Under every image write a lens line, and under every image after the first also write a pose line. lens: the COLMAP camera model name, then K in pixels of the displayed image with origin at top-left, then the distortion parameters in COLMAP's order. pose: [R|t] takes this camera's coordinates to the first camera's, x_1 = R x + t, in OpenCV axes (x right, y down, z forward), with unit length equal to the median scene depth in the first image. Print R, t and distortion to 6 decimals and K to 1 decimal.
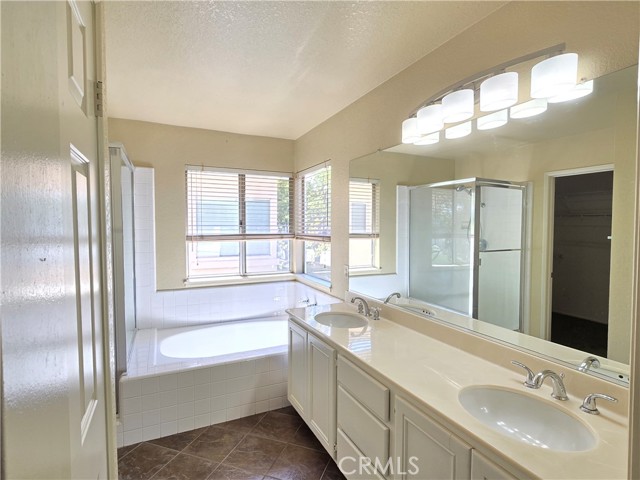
lens RADIAL K [[333.7, 0, 320.0], [0, 333.7, 240.0], [0, 0, 1]] dist [-0.002884, -0.001076]
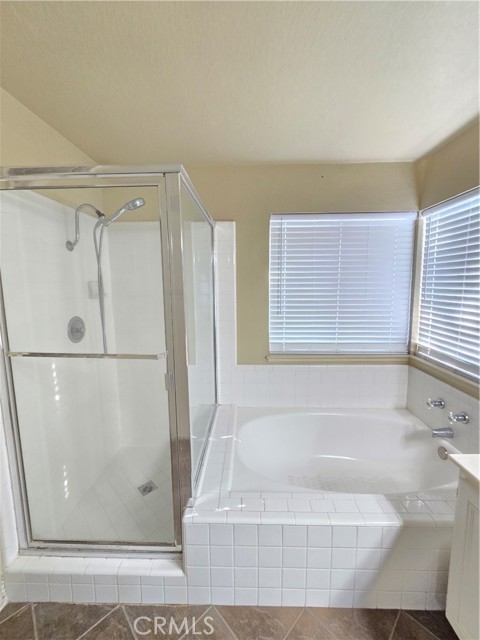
lens RADIAL K [[256.7, 0, 238.3], [0, 256.7, 317.2], [0, 0, 1]] dist [0.001792, 0.000190]
pose [[0.886376, 0.046264, -0.460649, -0.216541], [-0.008428, 0.996442, 0.083858, -0.035534], [0.462889, -0.070448, 0.883612, 0.490317]]
